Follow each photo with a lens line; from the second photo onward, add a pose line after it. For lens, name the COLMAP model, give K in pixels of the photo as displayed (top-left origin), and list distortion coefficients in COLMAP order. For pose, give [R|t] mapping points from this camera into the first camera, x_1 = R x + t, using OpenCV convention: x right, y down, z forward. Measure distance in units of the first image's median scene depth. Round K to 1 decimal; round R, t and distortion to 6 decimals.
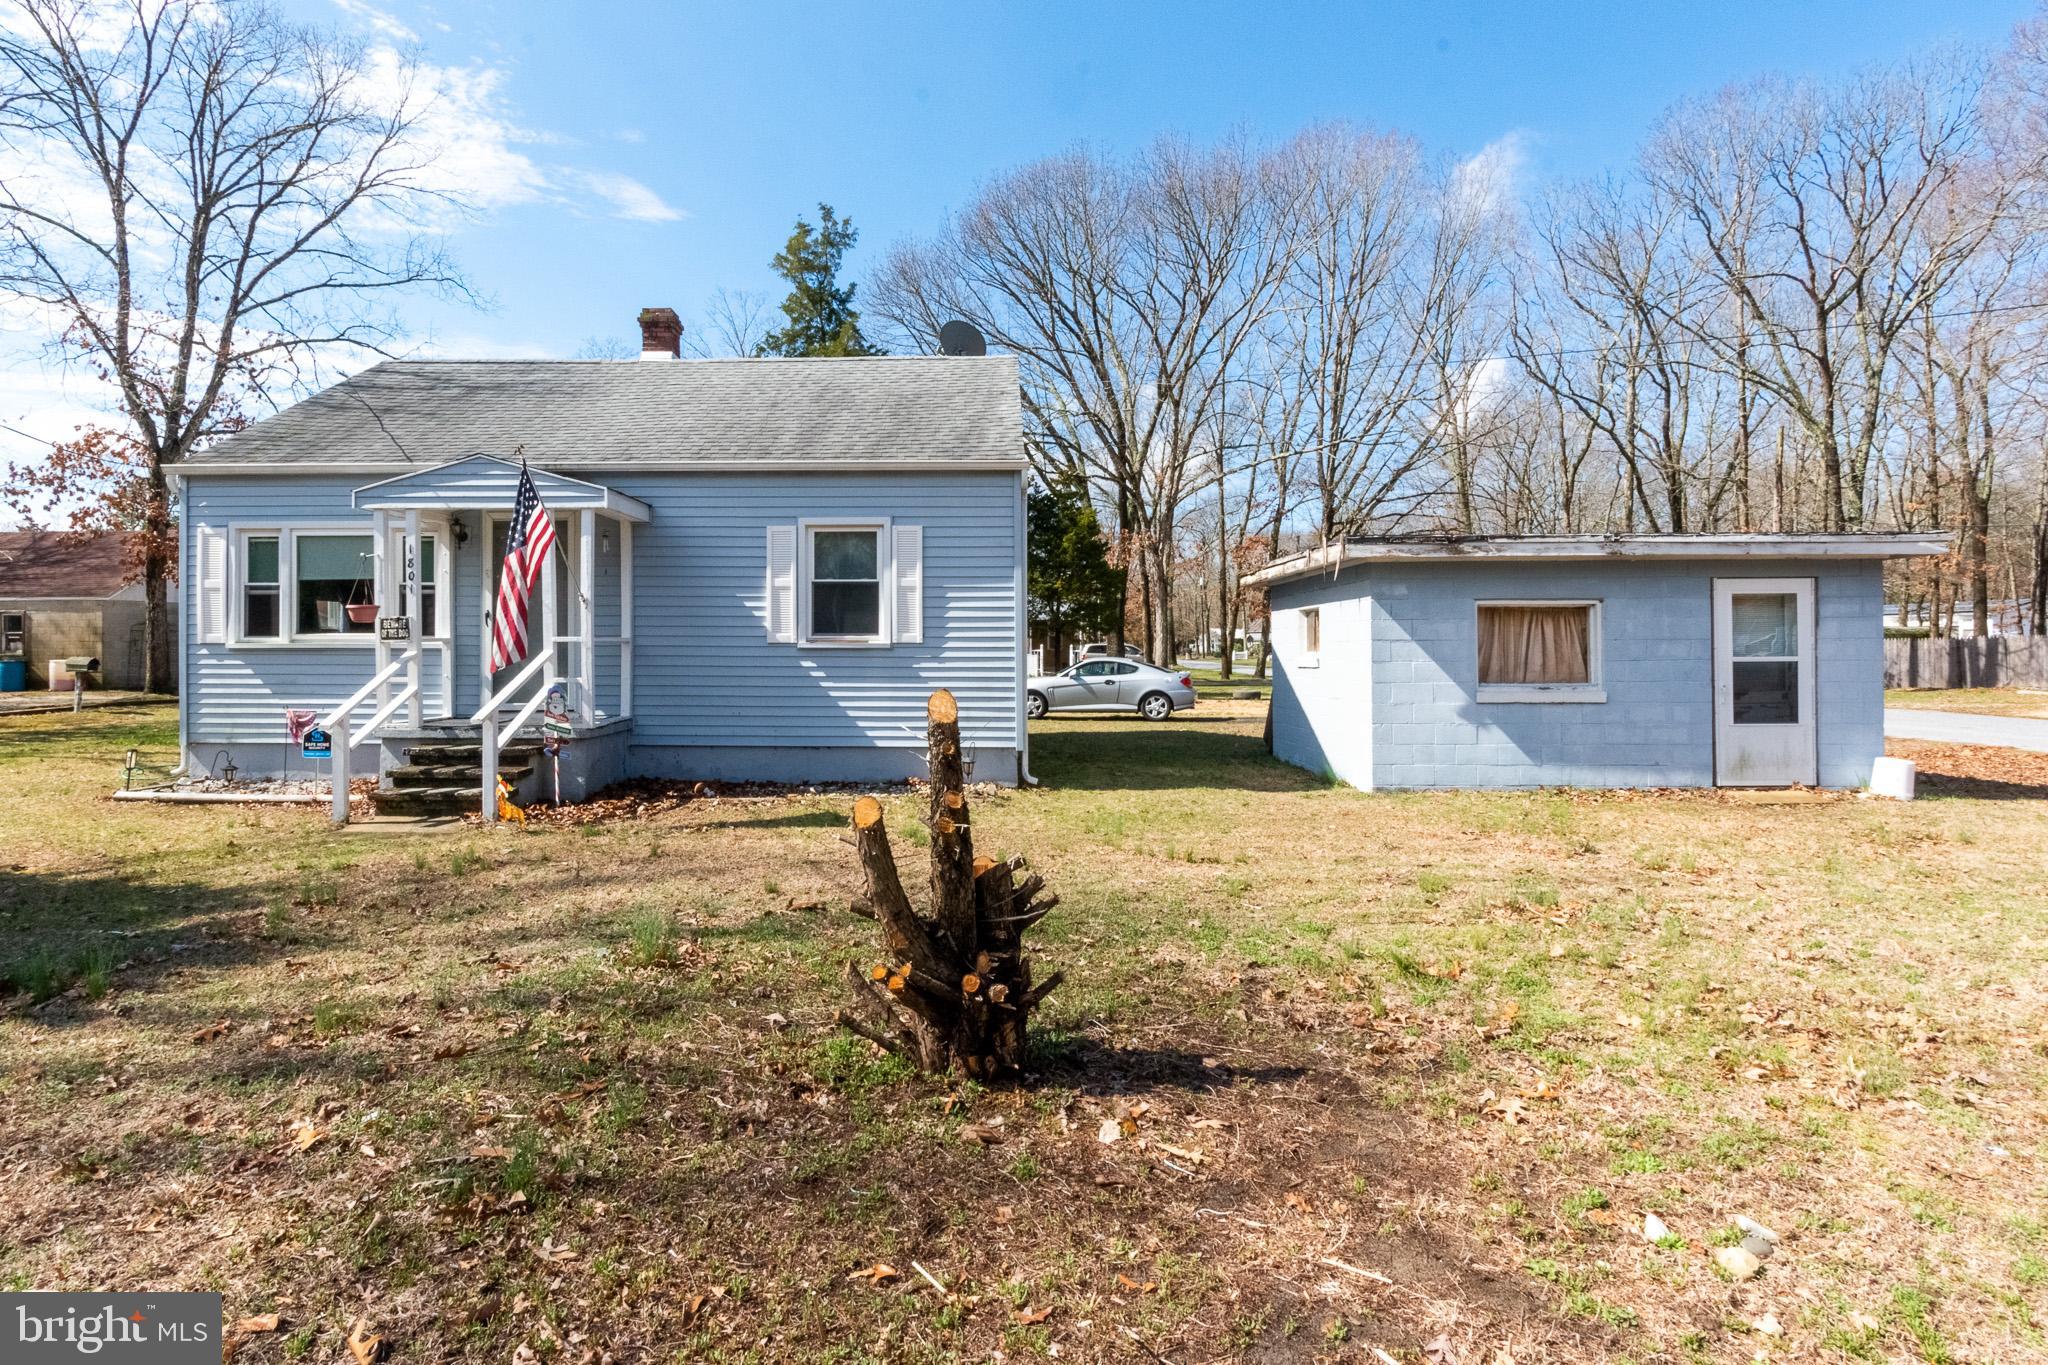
lens RADIAL K [[1079.7, 0, 959.2], [0, 1079.7, 645.1], [0, 0, 1]] dist [0.000577, -0.000309]
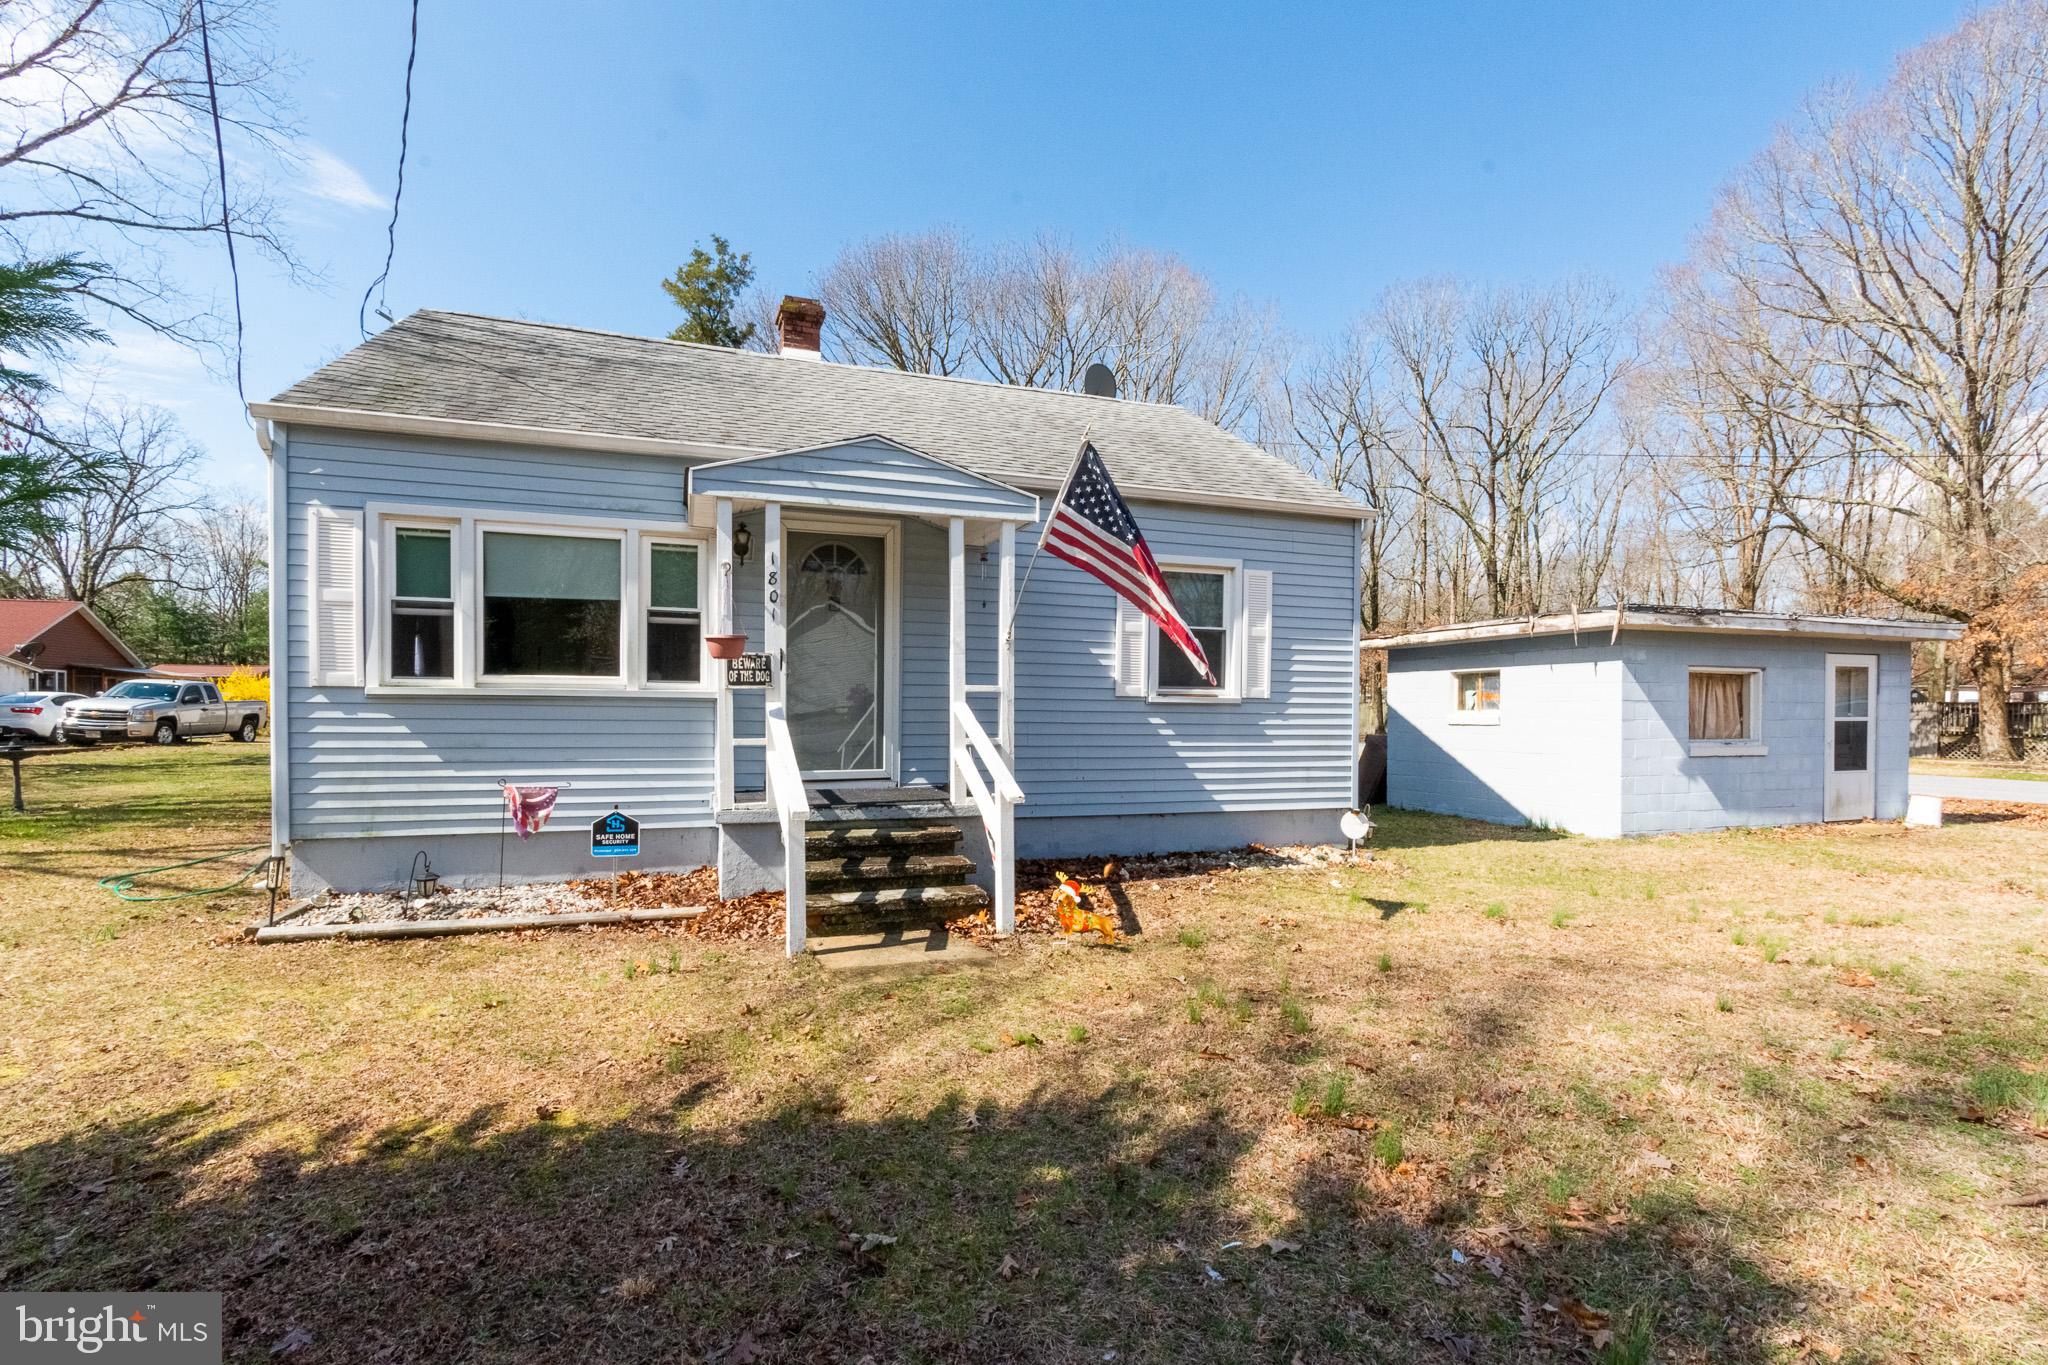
lens RADIAL K [[956.7, 0, 1038.7], [0, 956.7, 724.7], [0, 0, 1]] dist [-0.000168, 0.000206]
pose [[0.929193, 0.001472, 0.369592, -0.517233], [-0.010050, 0.999723, 0.021283, 0.005045], [-0.369458, -0.023491, 0.928950, 0.308026]]
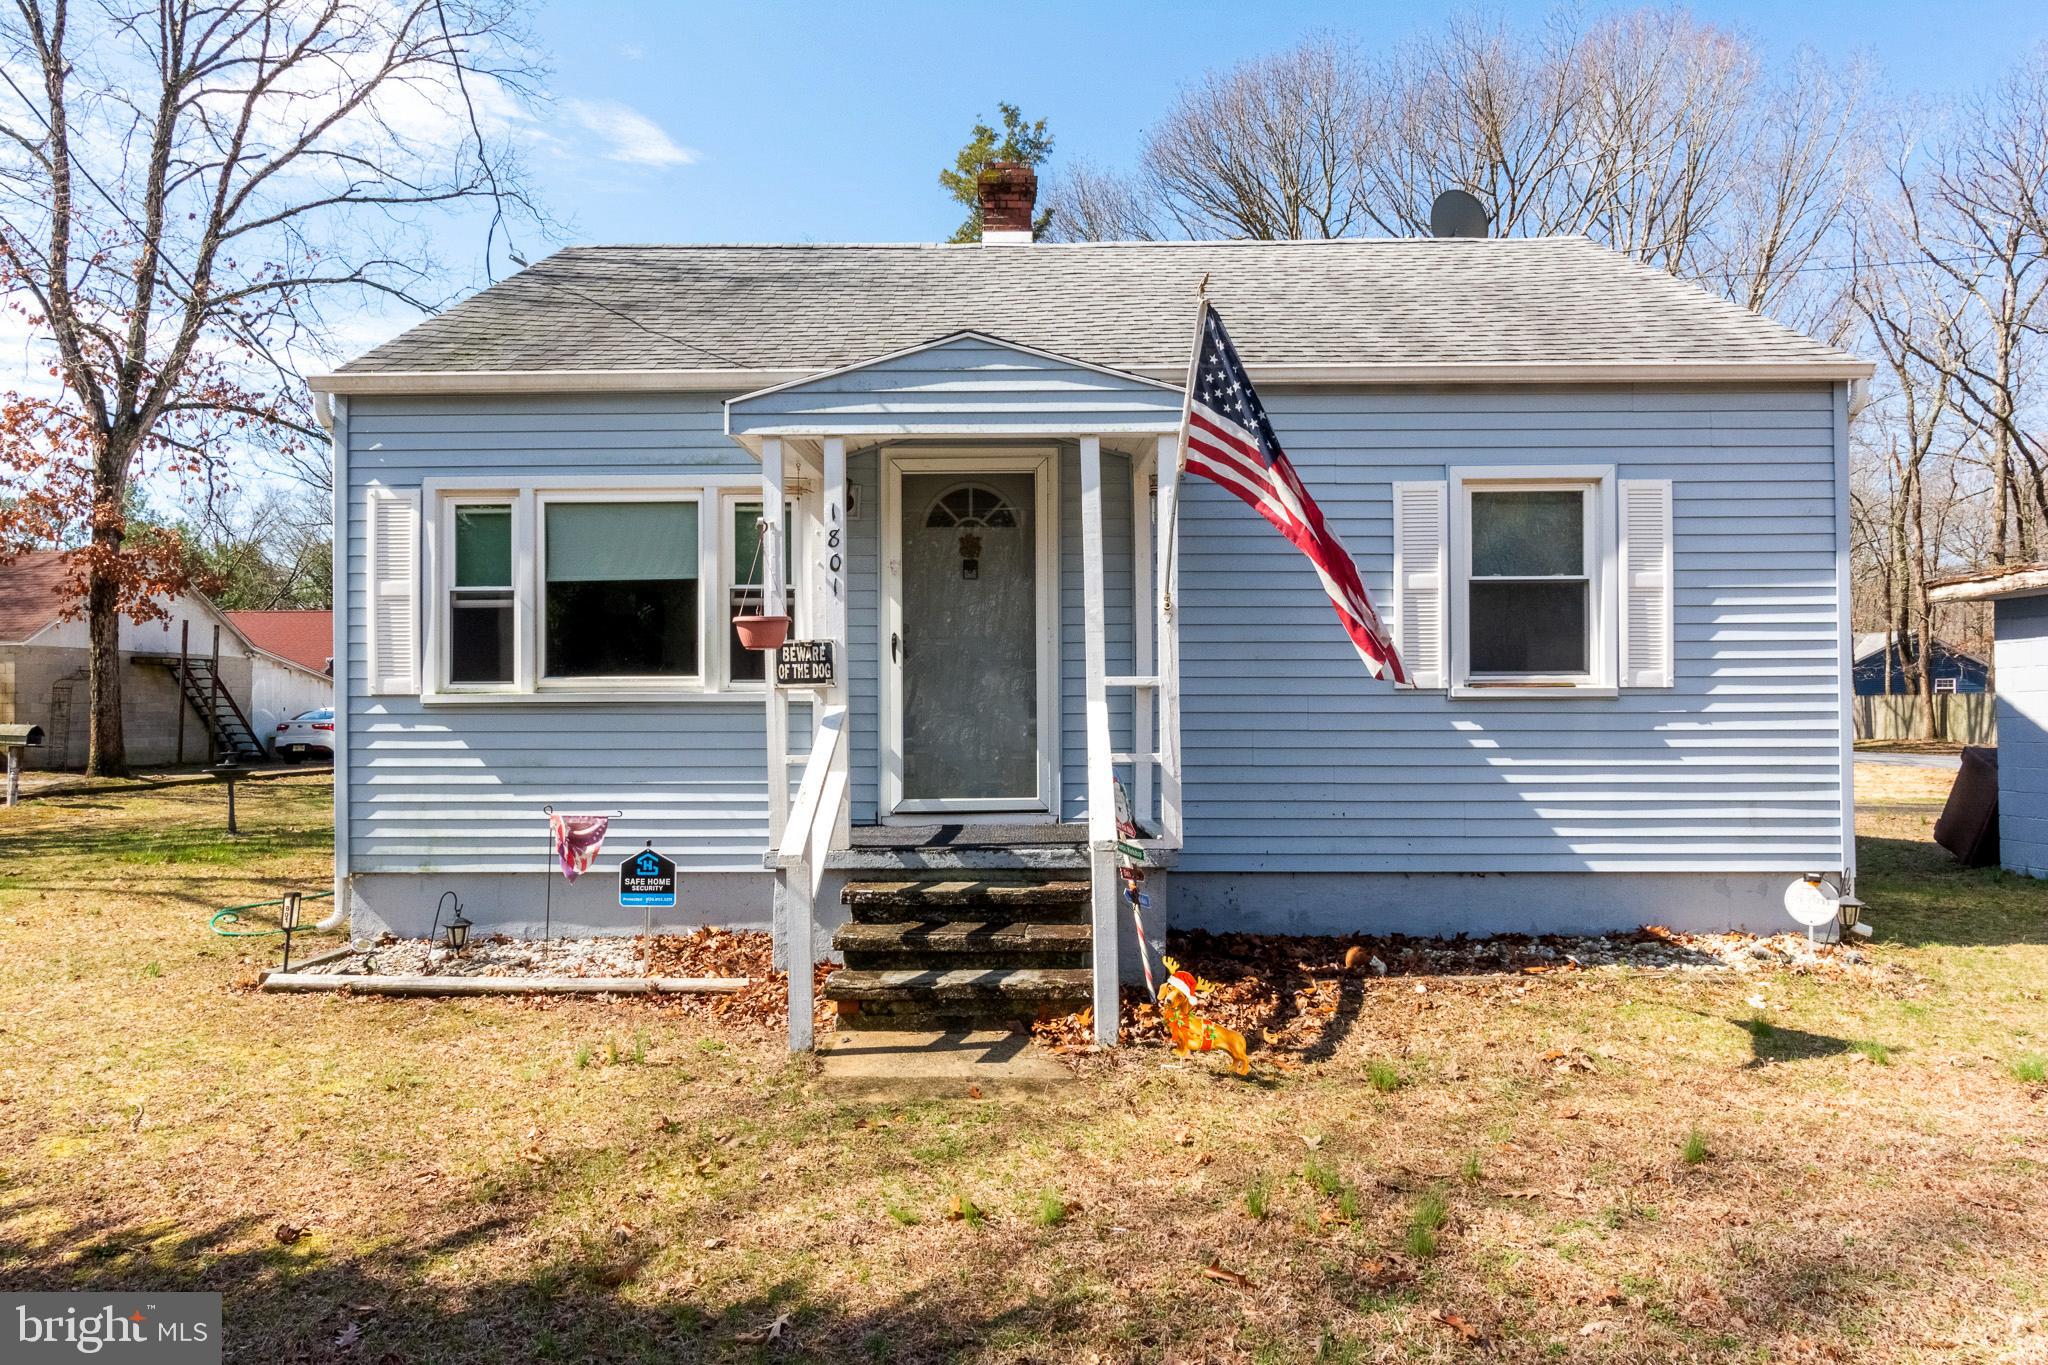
lens RADIAL K [[1322.2, 0, 1031.0], [0, 1322.2, 696.4], [0, 0, 1]] dist [0.001209, -0.002253]
pose [[0.999827, -0.004893, 0.017968, -0.378651], [0.005036, 0.999956, -0.007940, 0.006422], [-0.017928, 0.008029, 0.999807, 0.312798]]
